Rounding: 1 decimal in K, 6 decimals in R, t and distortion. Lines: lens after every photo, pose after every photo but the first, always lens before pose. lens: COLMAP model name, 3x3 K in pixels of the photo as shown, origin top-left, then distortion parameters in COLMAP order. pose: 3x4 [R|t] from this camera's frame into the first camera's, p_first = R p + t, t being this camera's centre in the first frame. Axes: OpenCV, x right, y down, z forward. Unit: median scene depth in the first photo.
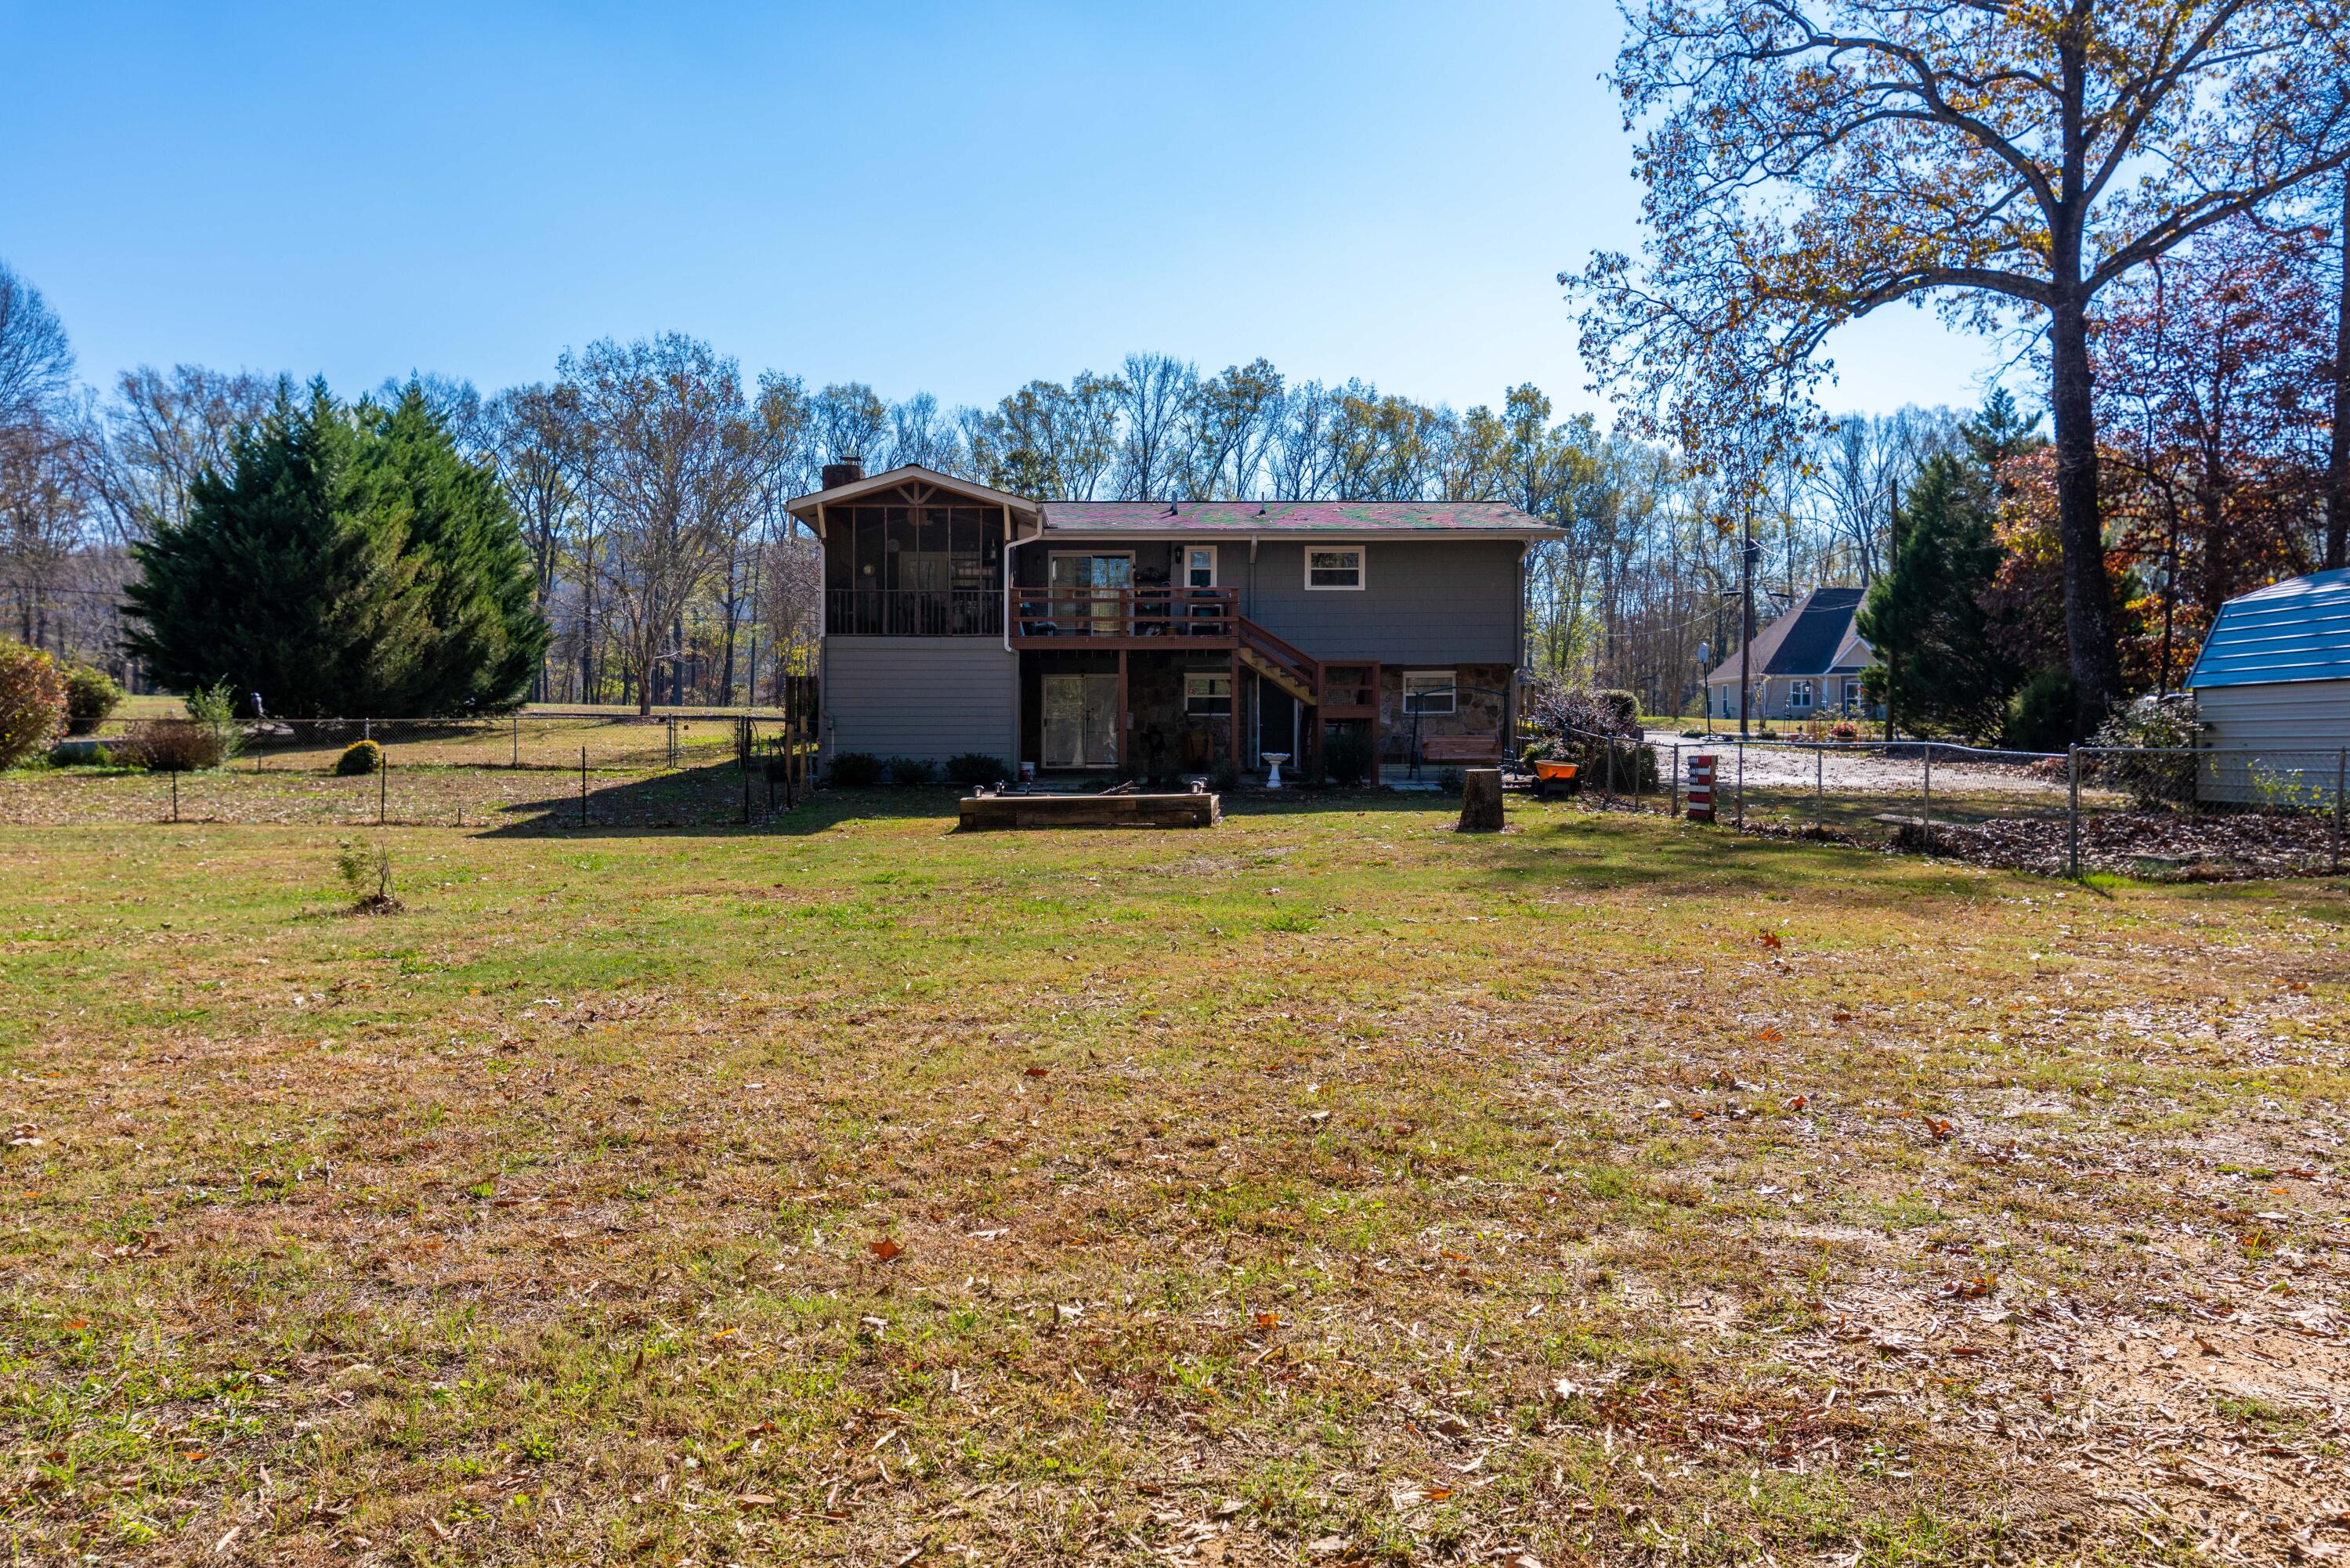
lens RADIAL K [[1858.8, 0, 1166.9], [0, 1858.8, 786.0], [0, 0, 1]] dist [0.013245, -0.006465]
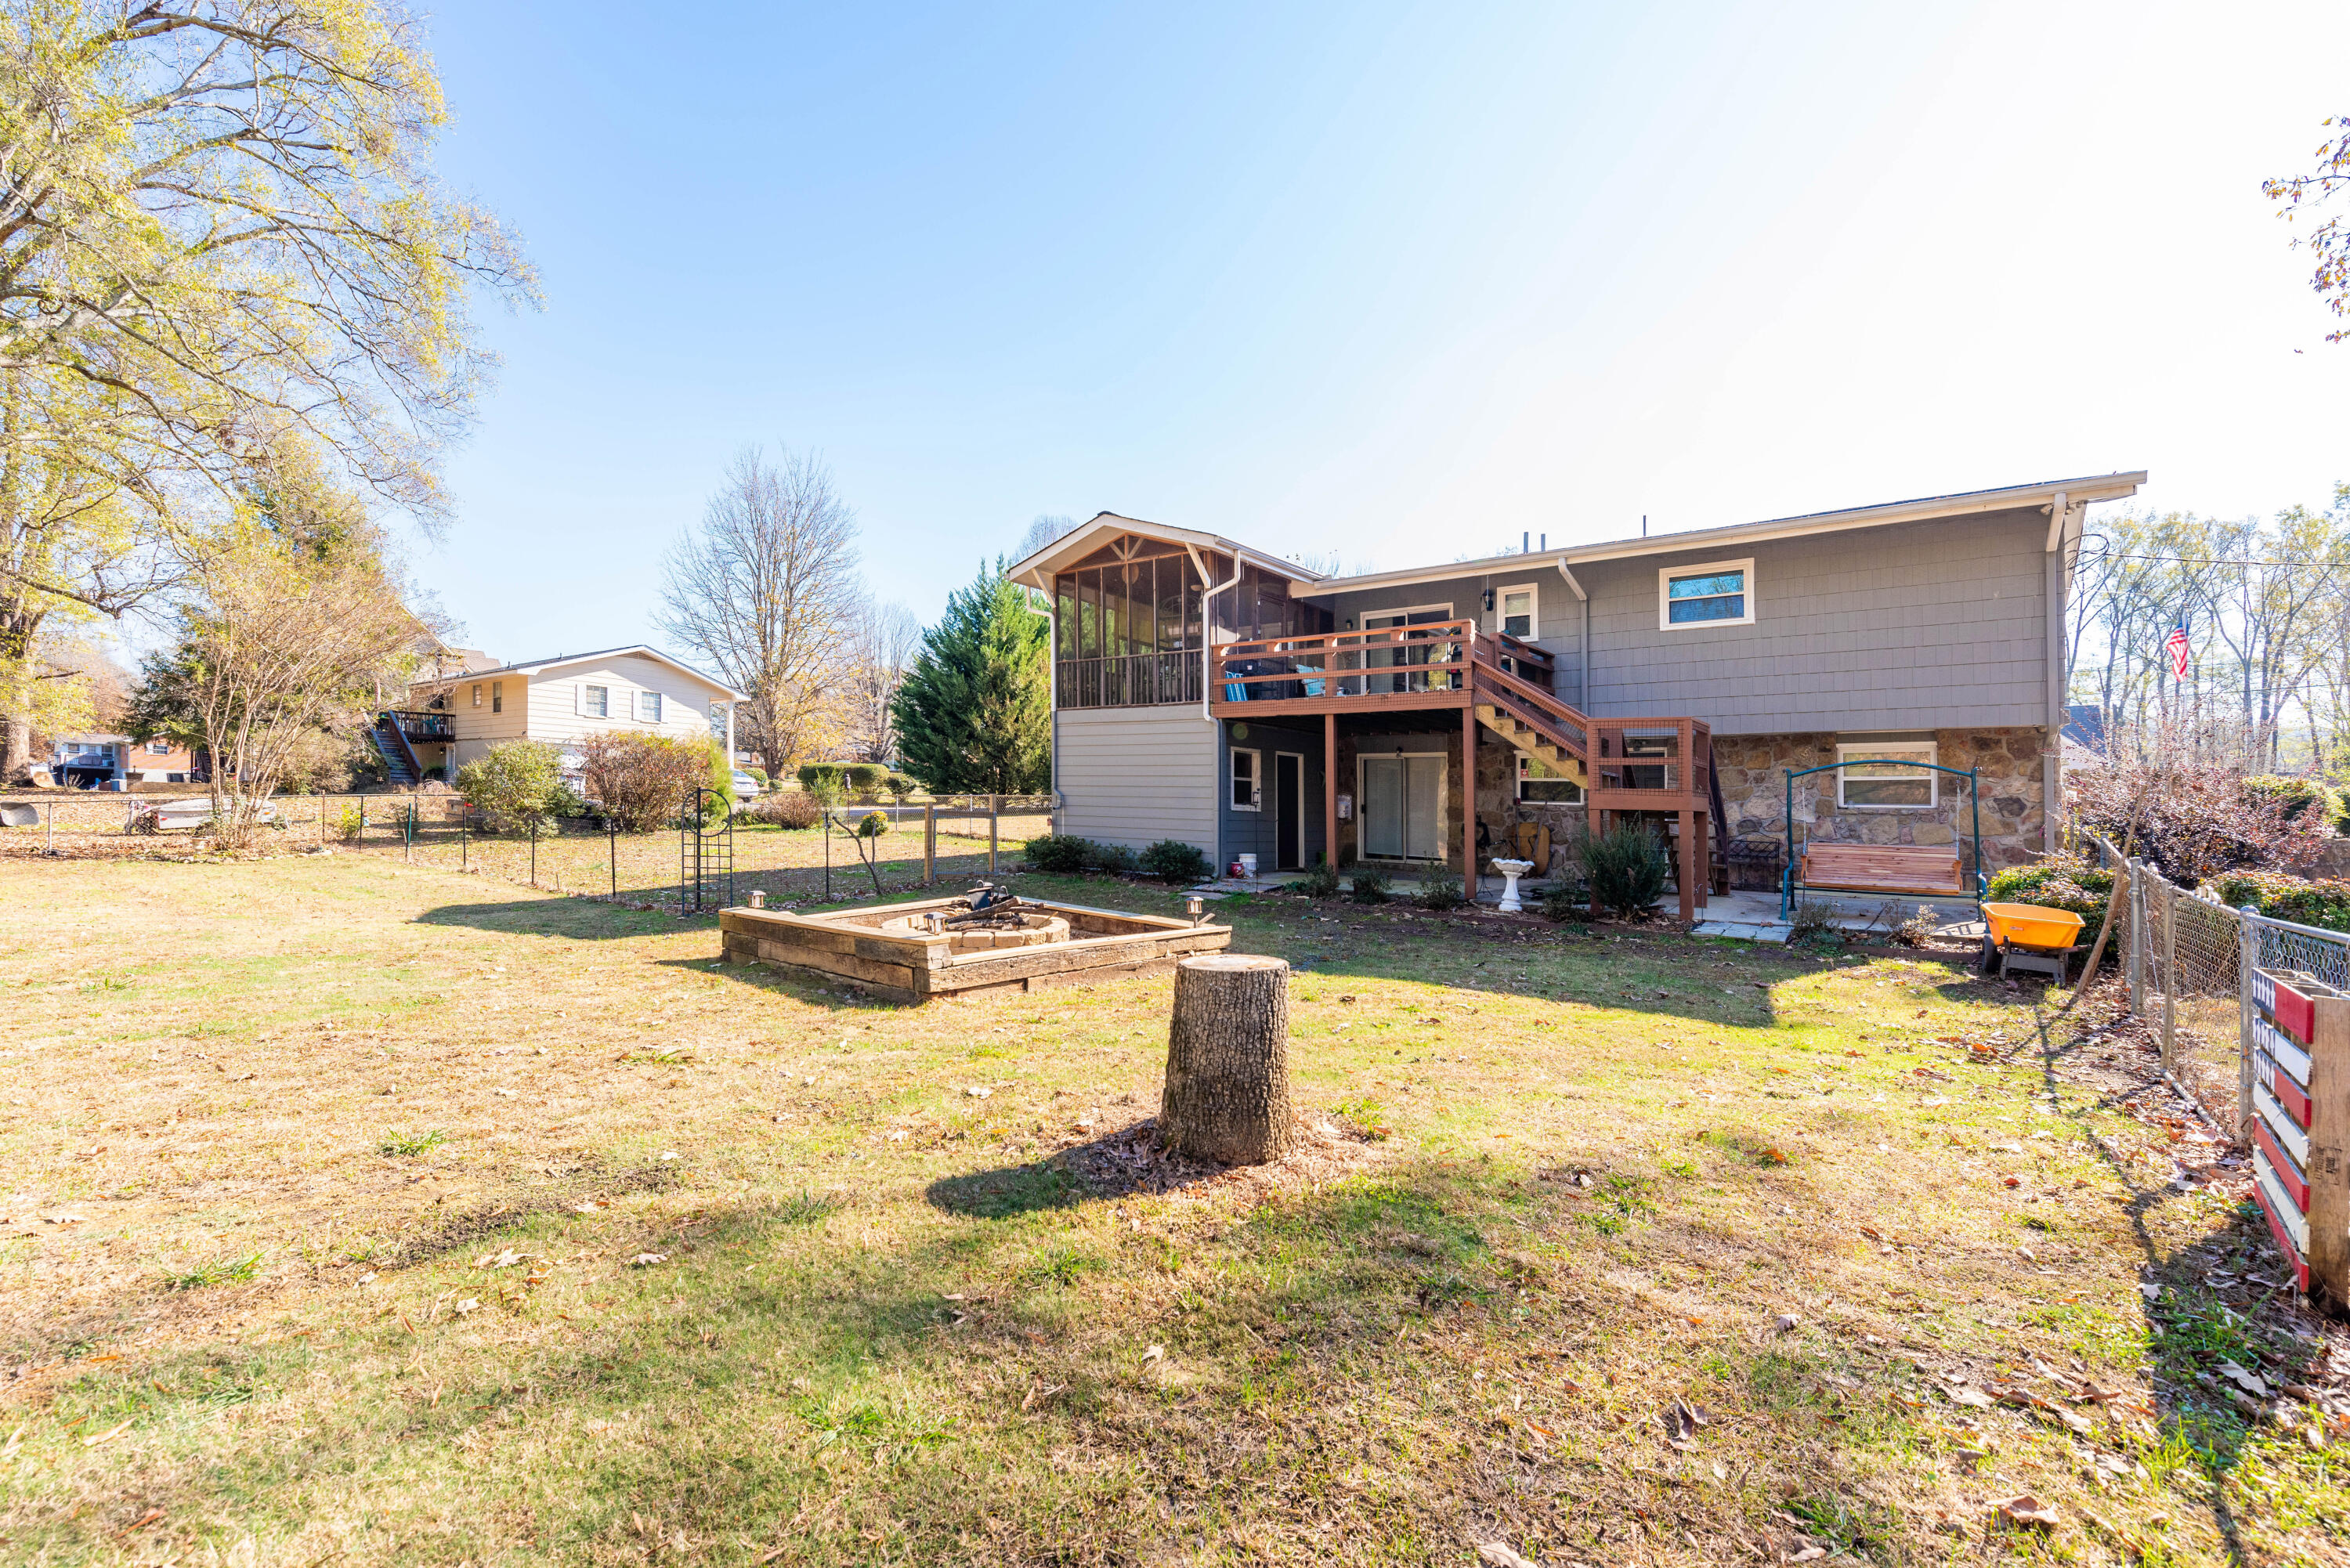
lens RADIAL K [[1044.2, 0, 1176.2], [0, 1044.2, 779.6], [0, 0, 1]] dist [0.000071, 0.001078]
pose [[0.769843, 0.005333, -0.638211, 0.187403], [-0.045016, 0.997928, -0.045962, -0.021588], [0.636644, 0.064114, 0.768488, 0.577801]]
